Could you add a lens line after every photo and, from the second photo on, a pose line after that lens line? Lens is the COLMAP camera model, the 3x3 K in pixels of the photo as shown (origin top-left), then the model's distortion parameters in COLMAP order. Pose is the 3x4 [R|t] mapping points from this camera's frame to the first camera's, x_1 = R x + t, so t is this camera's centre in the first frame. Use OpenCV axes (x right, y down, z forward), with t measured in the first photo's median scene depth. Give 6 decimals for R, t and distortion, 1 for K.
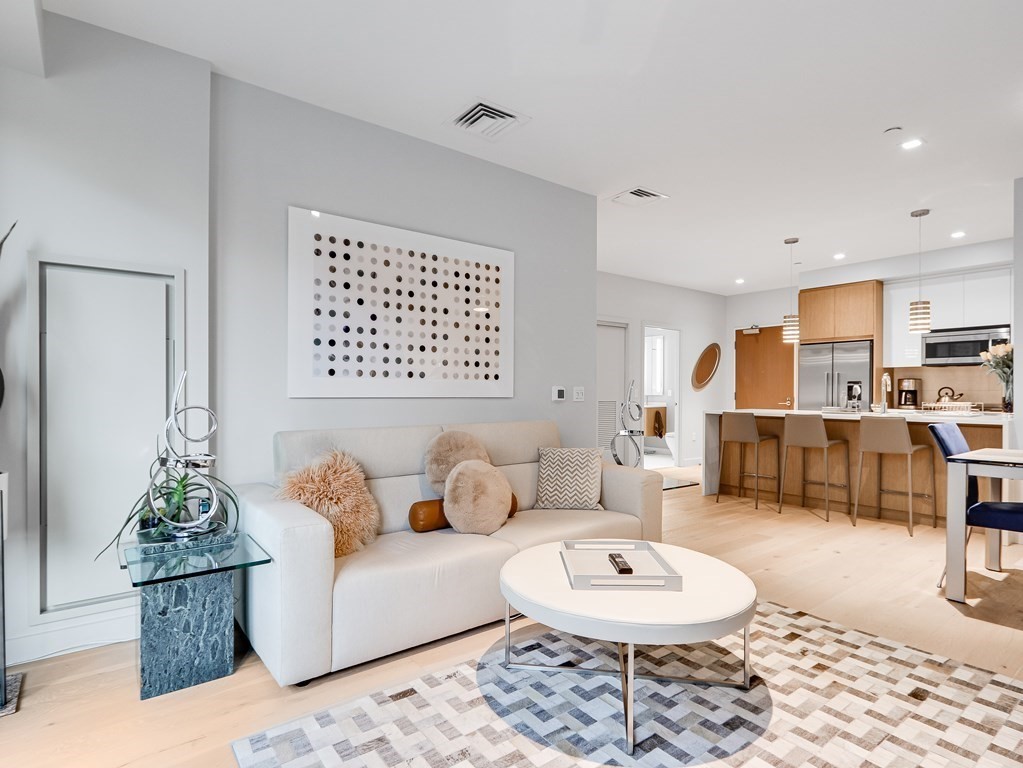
lens RADIAL K [[535.3, 0, 511.8], [0, 535.3, 394.6], [0, 0, 1]] dist [-0.000890, -0.000478]
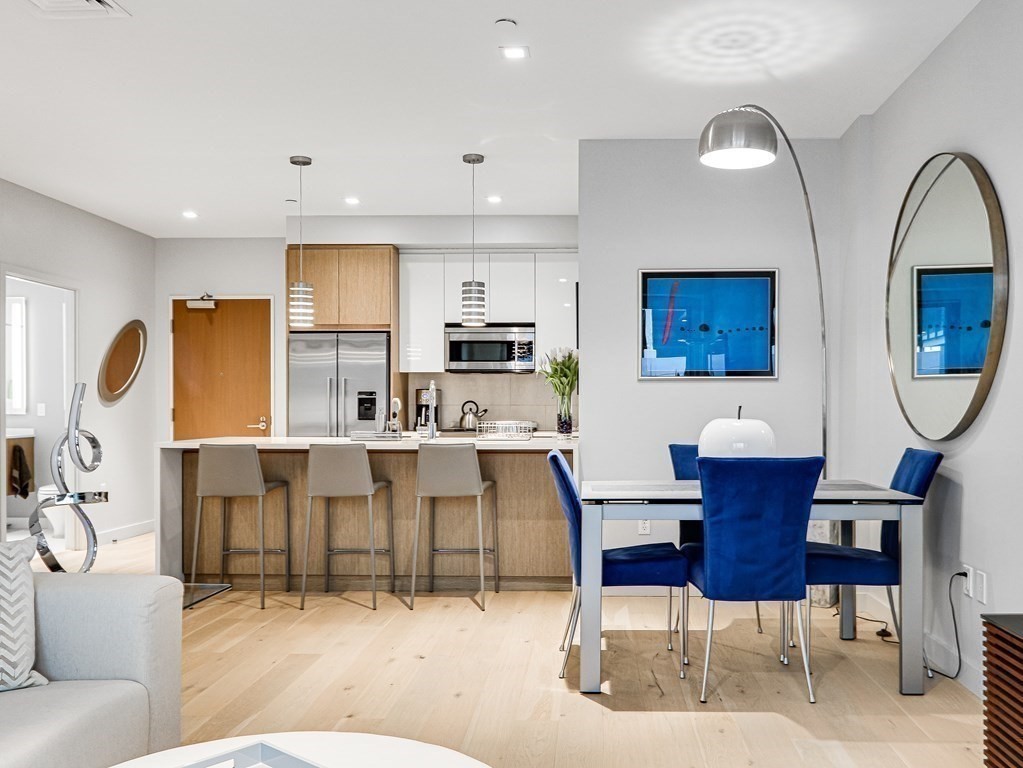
lens RADIAL K [[860.8, 0, 515.0], [0, 860.8, 420.5], [0, 0, 1]] dist [0.001583, -0.003721]
pose [[0.642319, -0.013475, 0.766319, -0.075035], [0.005063, 0.999898, 0.013338, -0.002225], [-0.766421, -0.004687, 0.642321, 0.172784]]
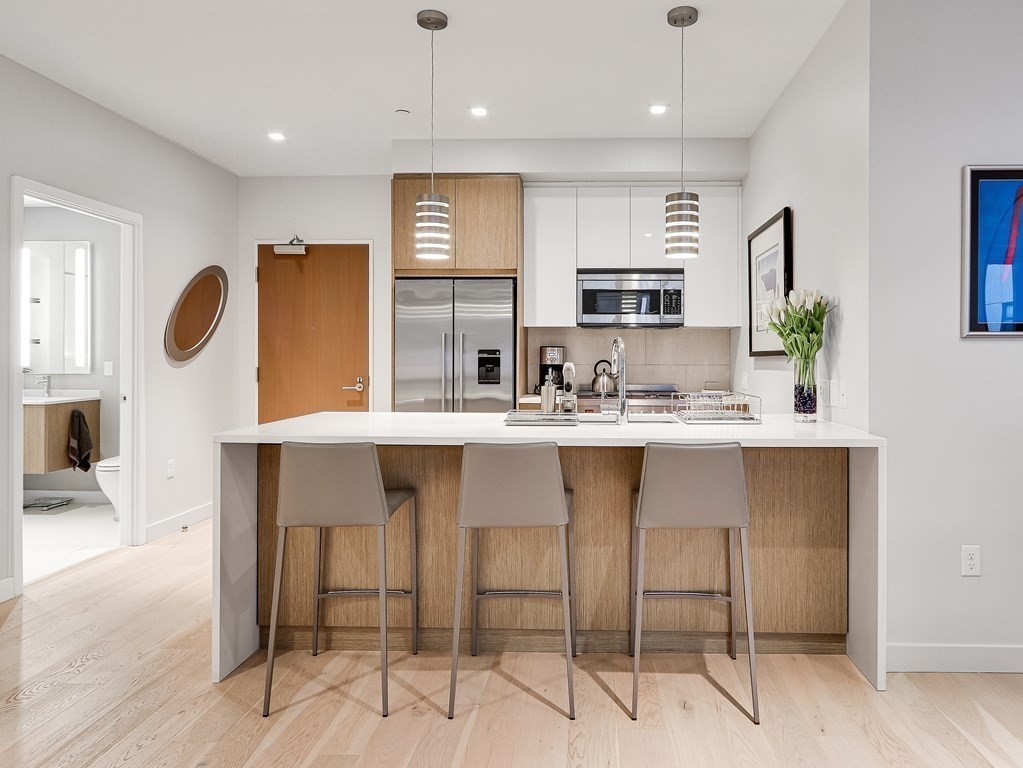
lens RADIAL K [[586.3, 0, 509.7], [0, 586.3, 356.0], [0, 0, 1]] dist [0.004237, 0.000720]
pose [[0.639835, -0.004055, 0.768502, 0.195638], [0.003881, 0.999990, 0.002045, -0.020704], [-0.768503, 0.001673, 0.639844, 0.631339]]
